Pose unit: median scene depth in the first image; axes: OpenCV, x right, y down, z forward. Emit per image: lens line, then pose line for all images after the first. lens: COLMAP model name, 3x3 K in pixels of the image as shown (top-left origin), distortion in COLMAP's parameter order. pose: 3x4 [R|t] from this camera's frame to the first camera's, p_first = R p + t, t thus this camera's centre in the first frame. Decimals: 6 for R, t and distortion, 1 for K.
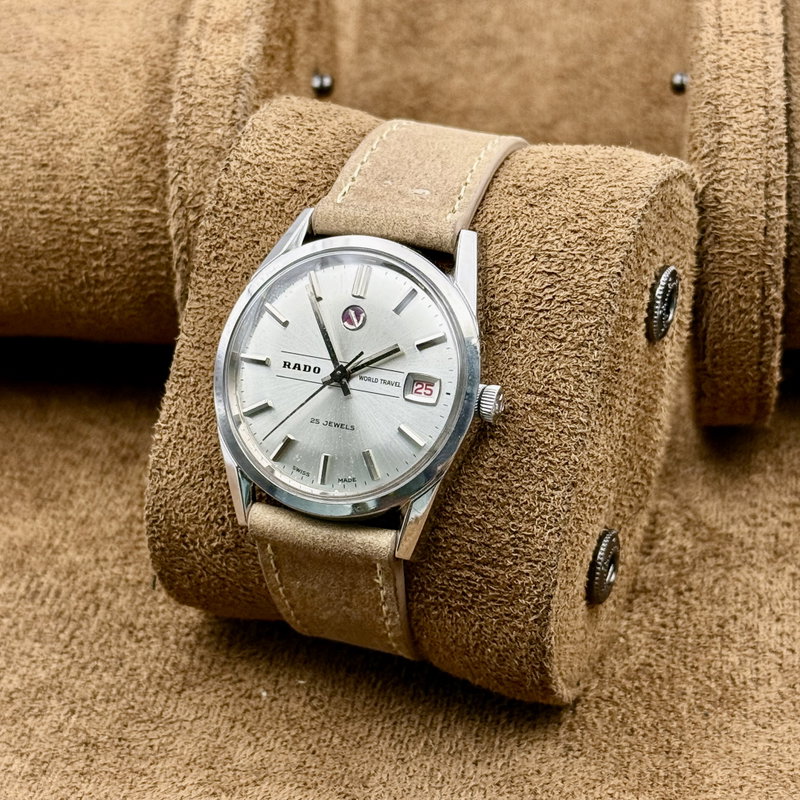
lens RADIAL K [[2210.2, 0, 400.0], [0, 2210.2, 400.0], [0, 0, 1]] dist [0.139496, 0.498624]
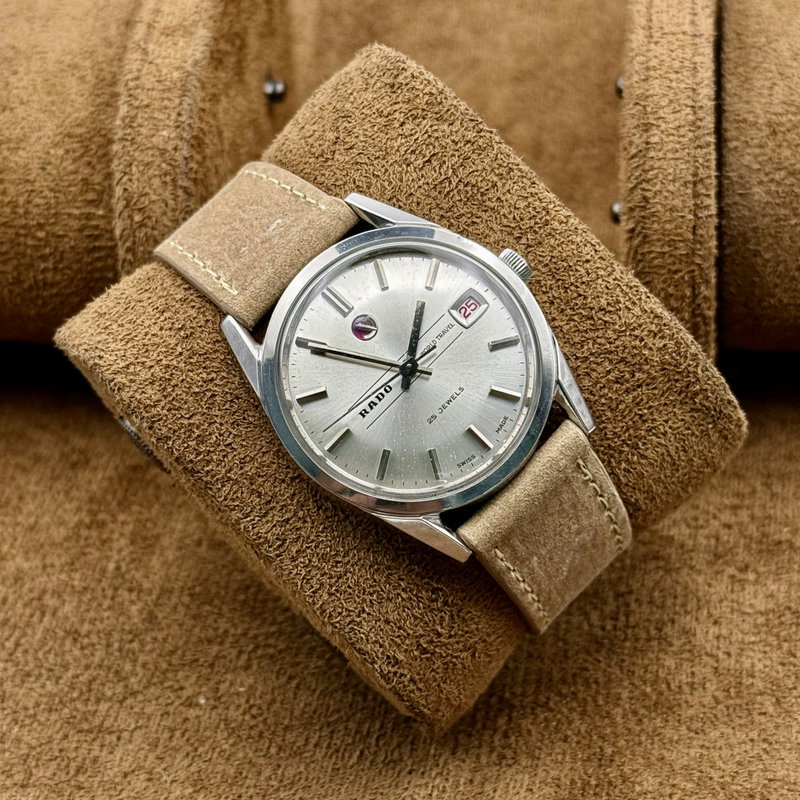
lens RADIAL K [[2210.2, 0, 400.0], [0, 2210.2, 400.0], [0, 0, 1]] dist [0.139496, 0.498624]
pose [[0.501967, -0.737973, 0.451026, -0.470185], [0.814182, 0.579129, 0.041436, -0.046088], [-0.291781, 0.346418, 0.891548, 0.143131]]
